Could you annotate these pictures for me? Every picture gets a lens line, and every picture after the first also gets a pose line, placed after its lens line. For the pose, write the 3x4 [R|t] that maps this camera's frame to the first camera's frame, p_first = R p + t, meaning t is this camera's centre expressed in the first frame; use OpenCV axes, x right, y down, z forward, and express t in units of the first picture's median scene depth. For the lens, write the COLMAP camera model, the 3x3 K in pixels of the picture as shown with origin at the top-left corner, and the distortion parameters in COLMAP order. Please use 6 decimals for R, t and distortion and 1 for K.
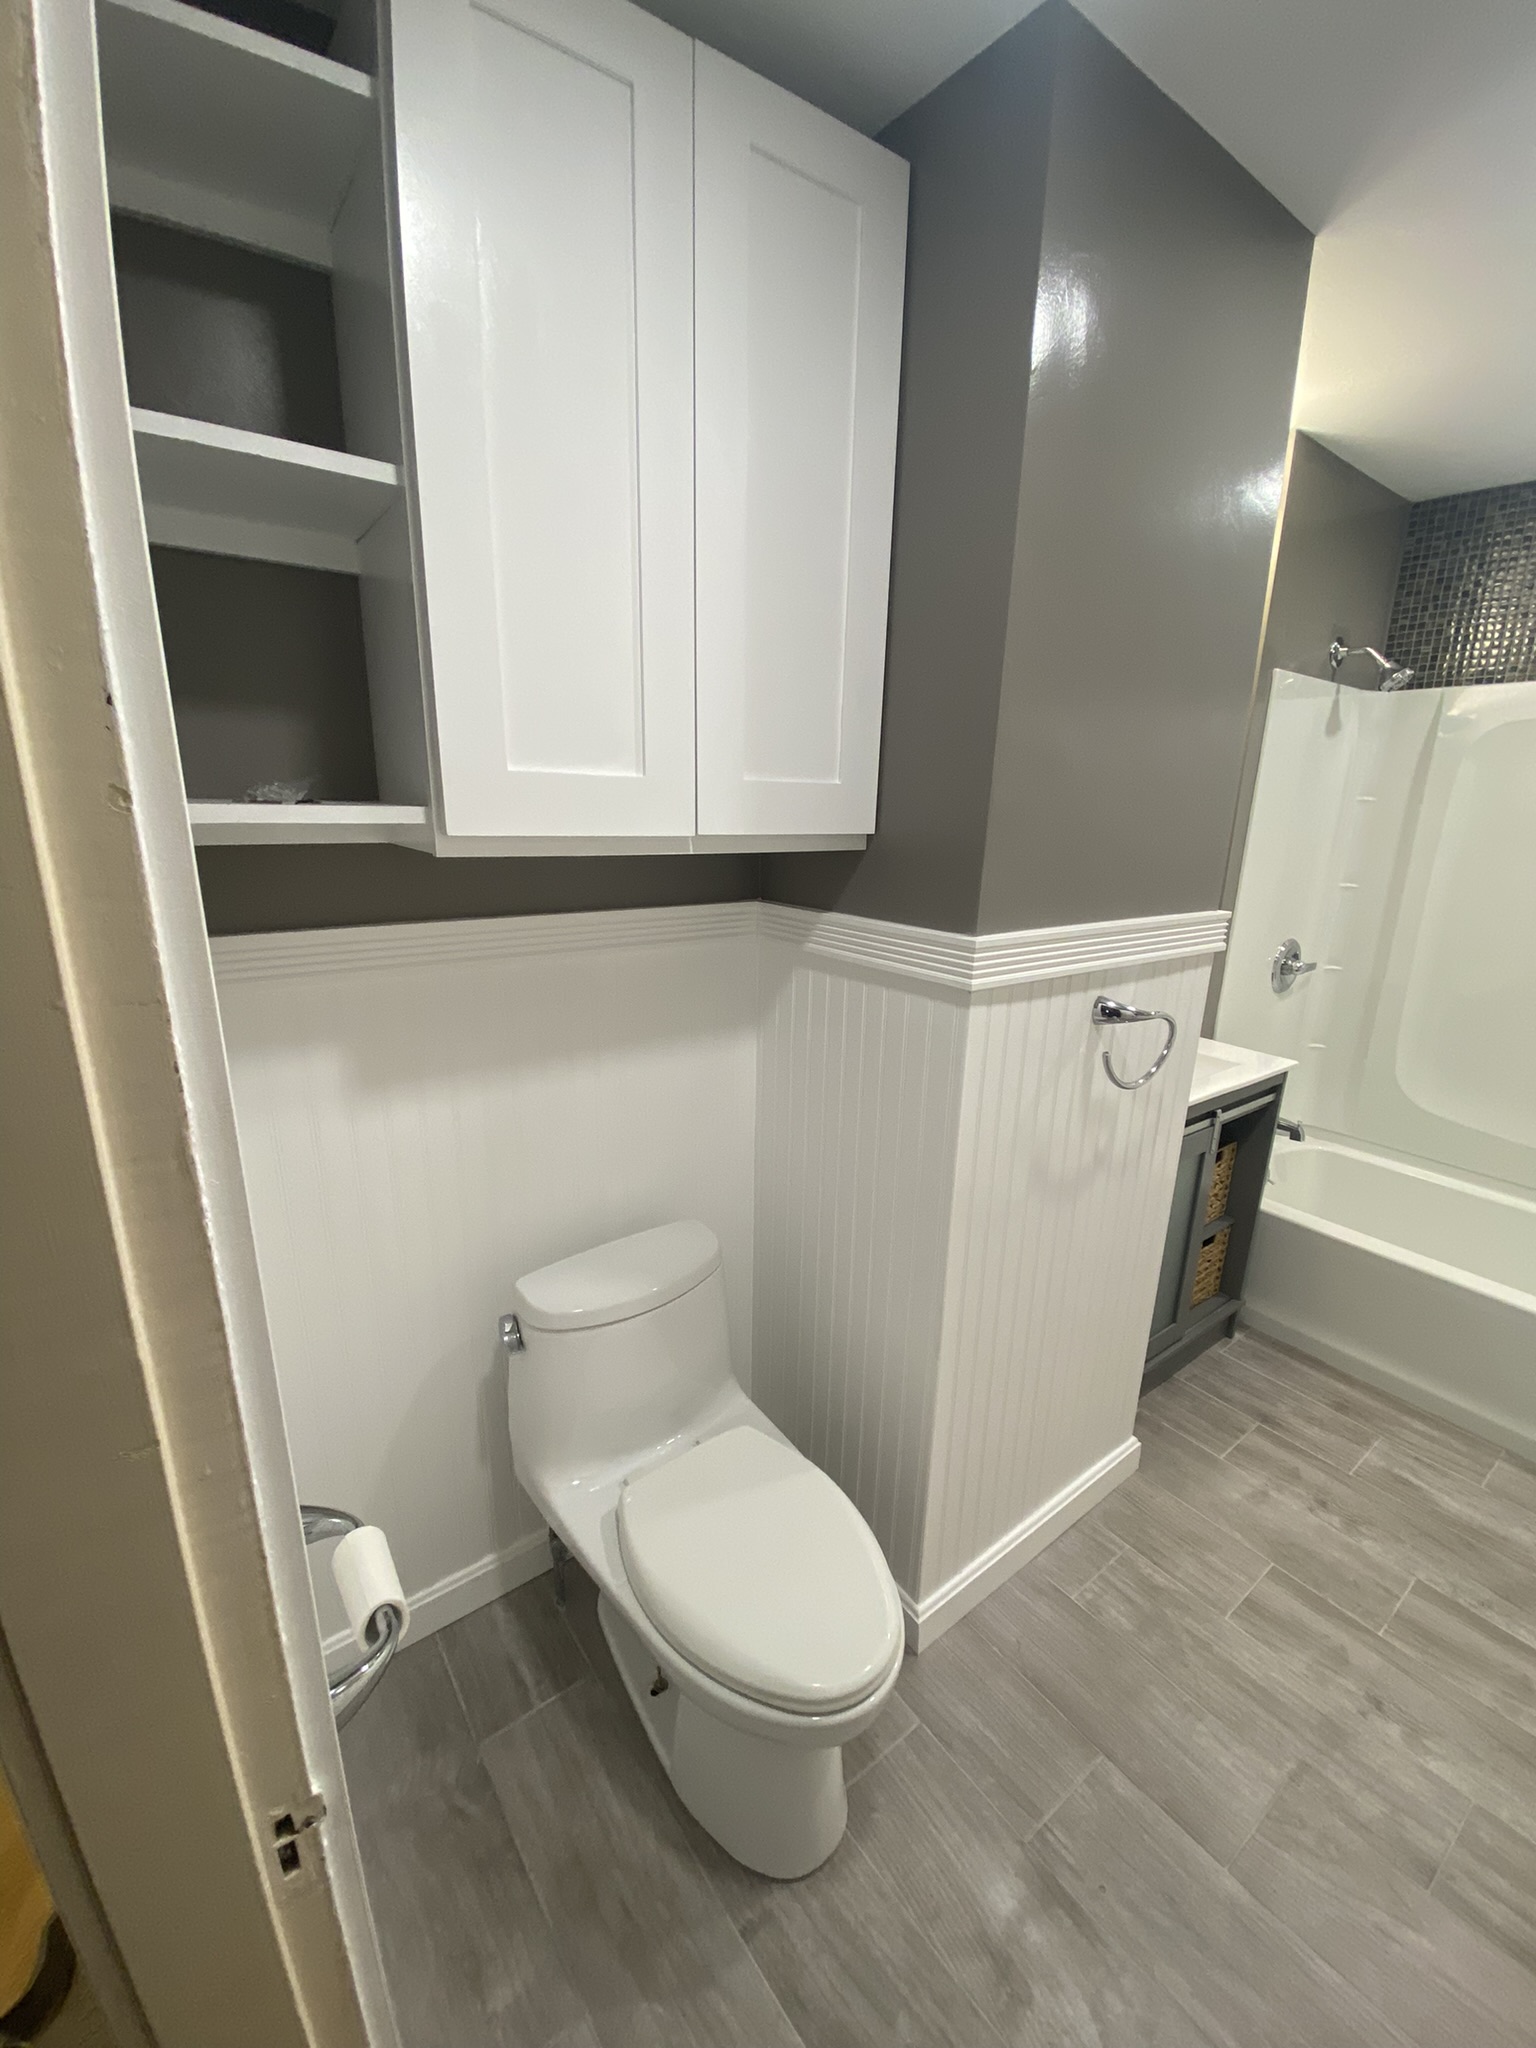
lens RADIAL K [[836.2, 0, 768.0], [0, 836.2, 1024.0], [0, 0, 1]] dist [0.015947, -0.018536]
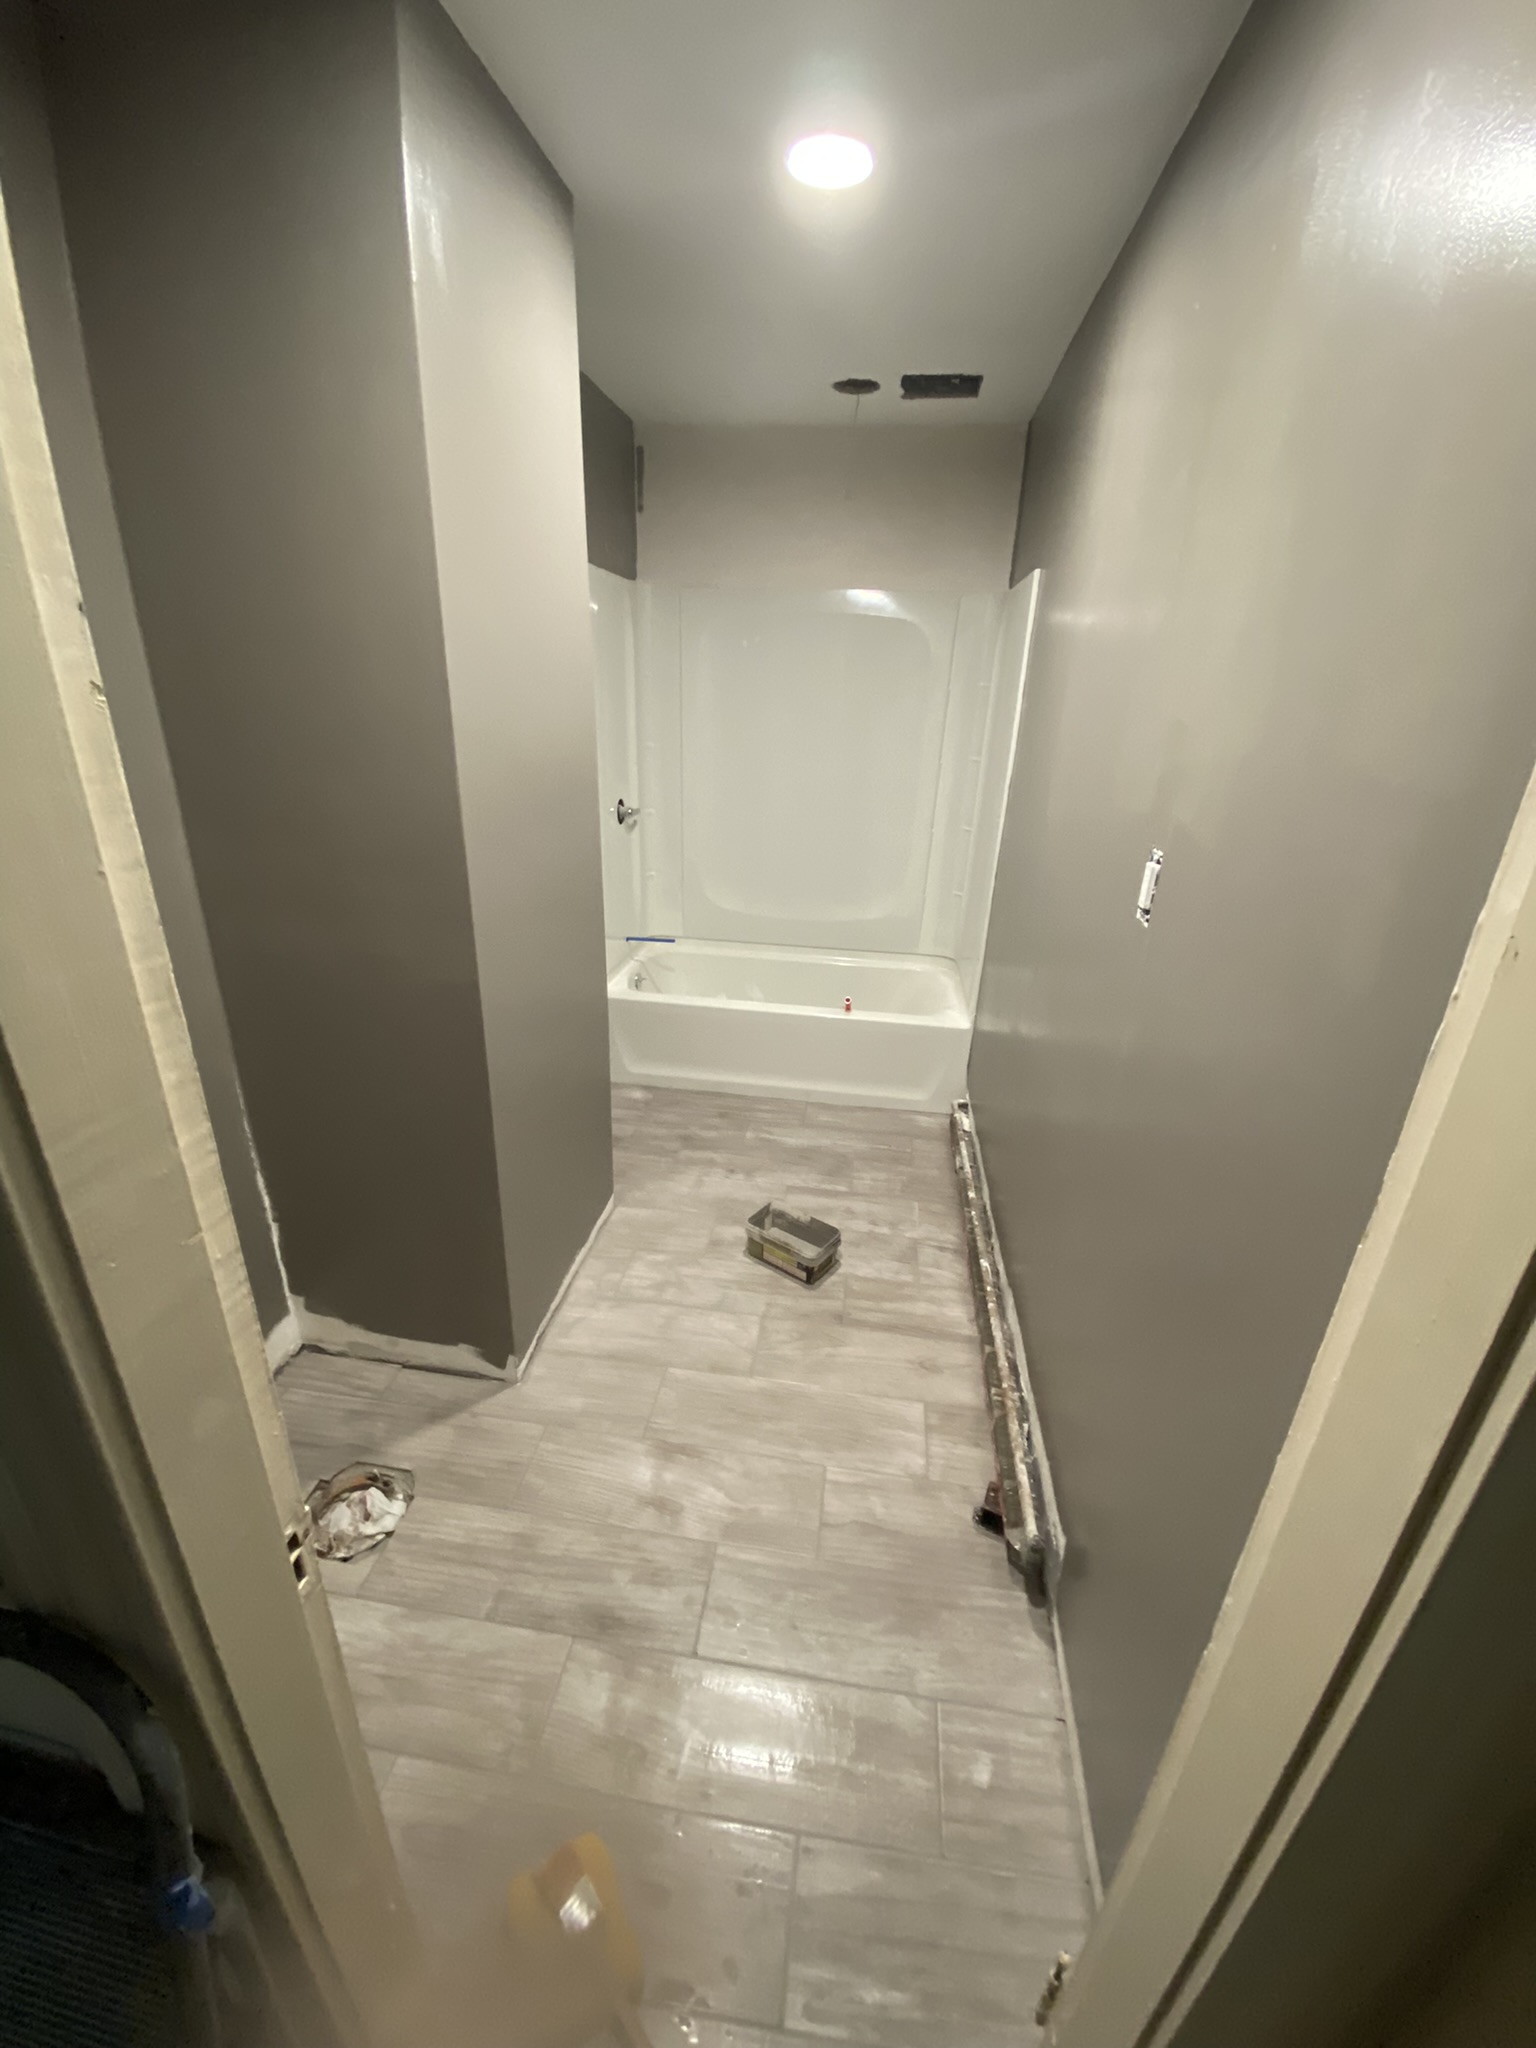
lens RADIAL K [[827.4, 0, 772.9], [0, 827.4, 1027.0], [0, 0, 1]] dist [0.030583, -0.027753]
pose [[0.701356, -0.267393, 0.660757, -0.217967], [0.164278, 0.962655, 0.215192, 0.020521], [-0.693622, -0.042379, 0.719091, -0.117310]]
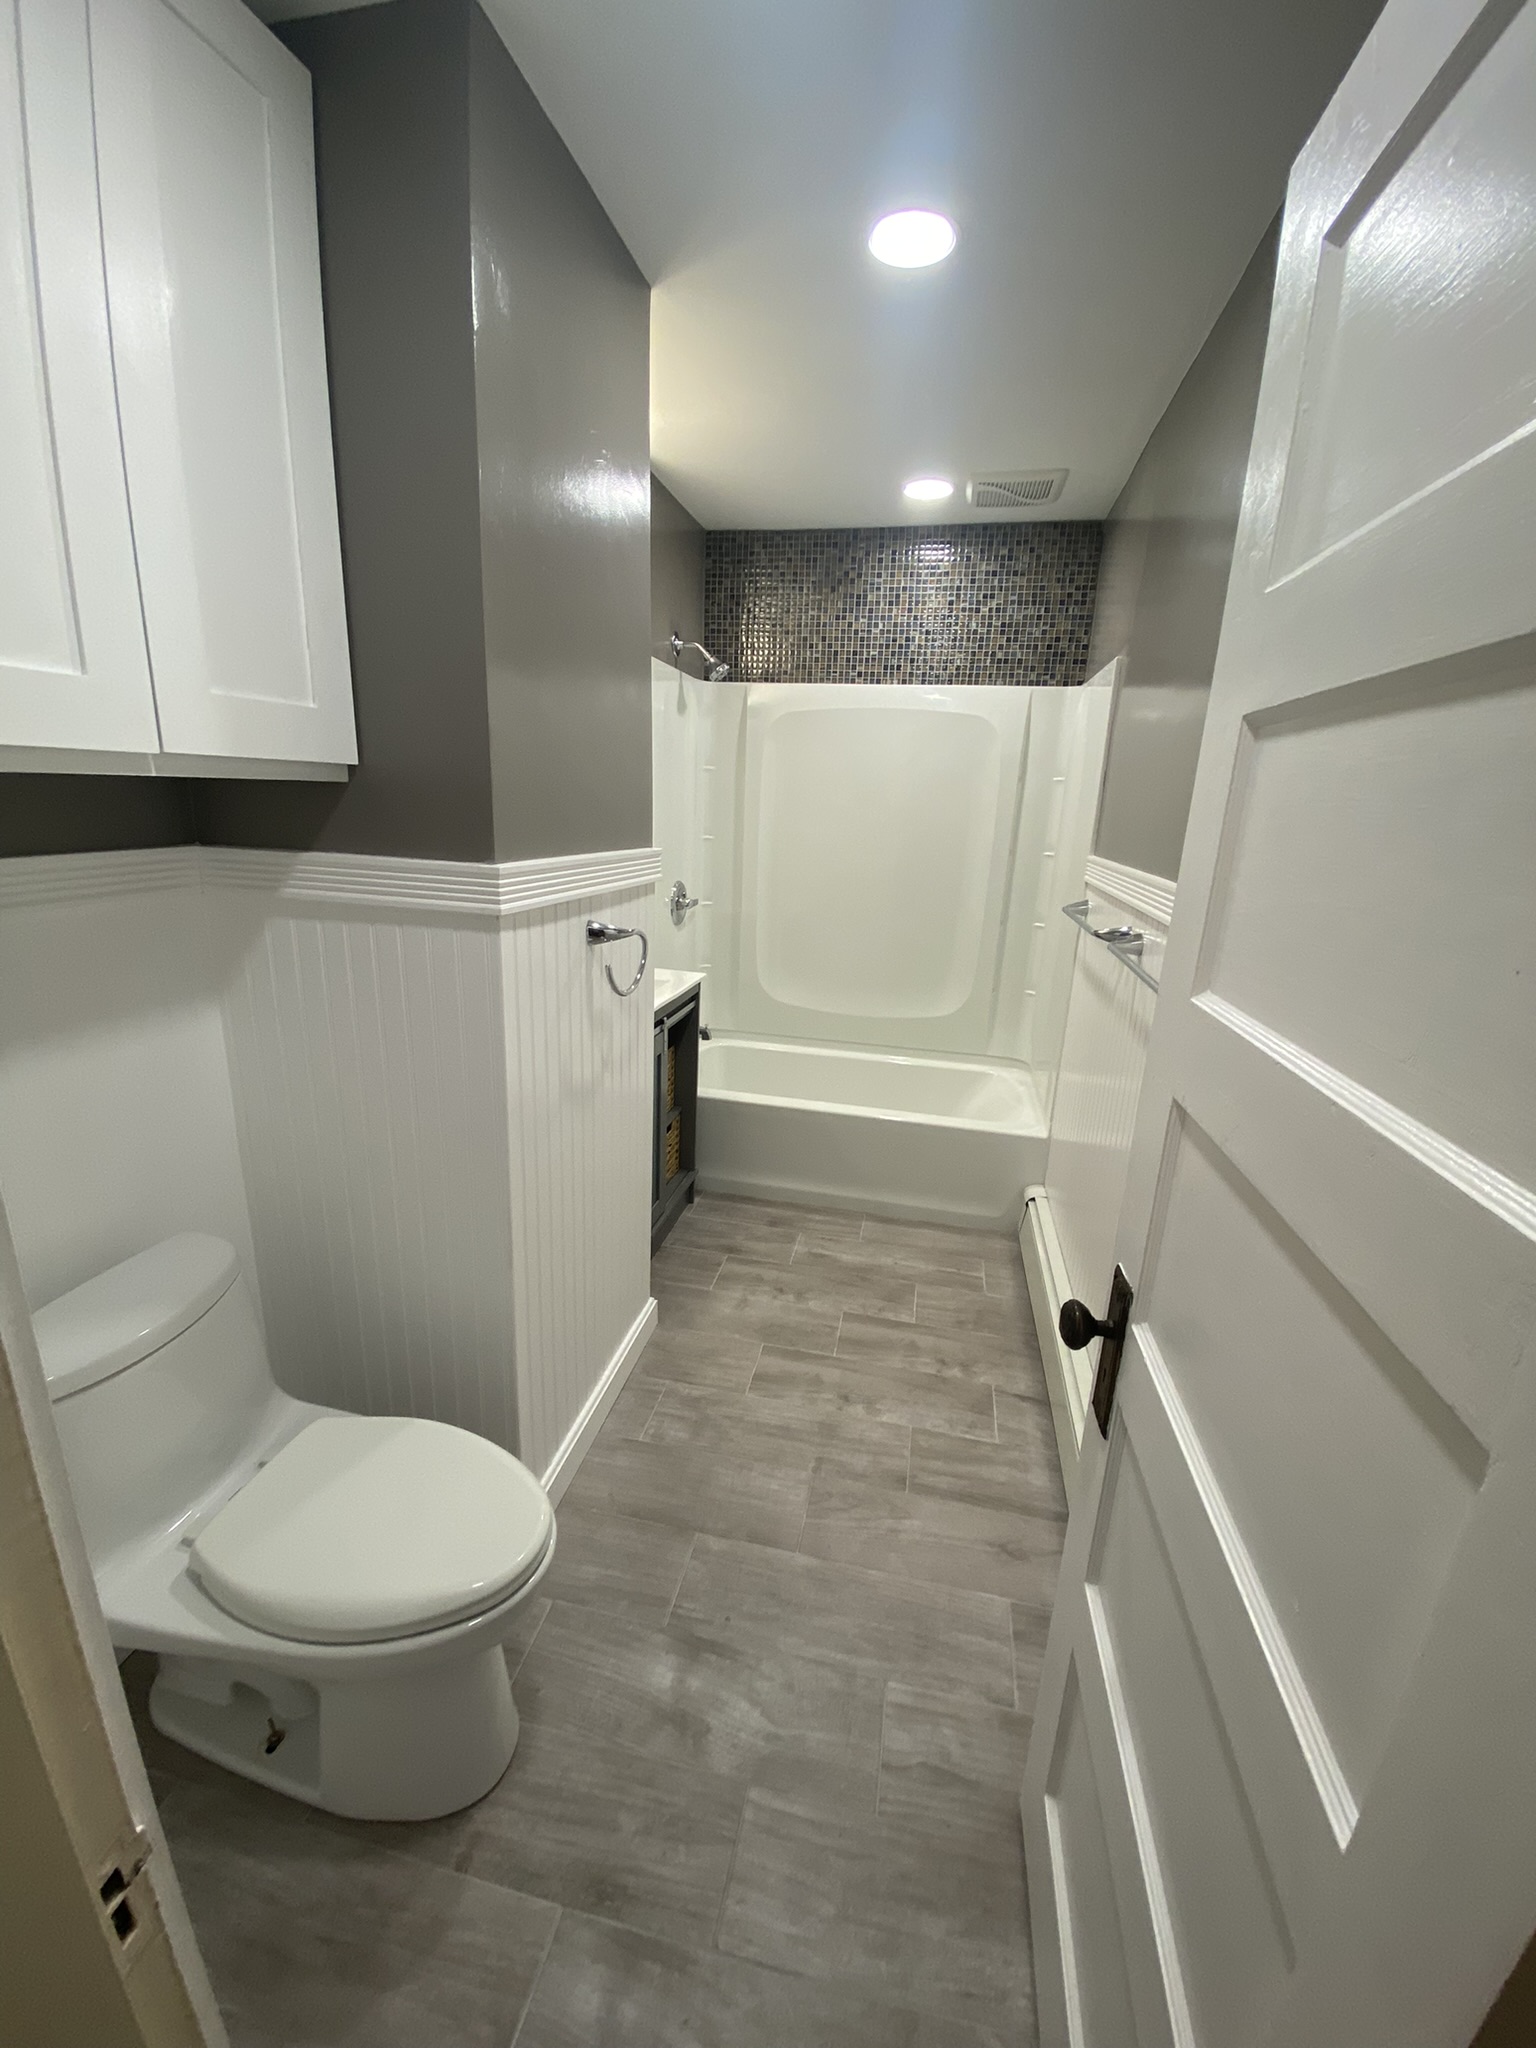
lens RADIAL K [[827.4, 0, 772.9], [0, 827.4, 1027.0], [0, 0, 1]] dist [0.030583, -0.027753]
pose [[0.749407, -0.169032, 0.640170, -0.143358], [0.148370, 0.985148, 0.086433, 0.043915], [-0.645272, 0.030208, 0.763356, -0.024769]]
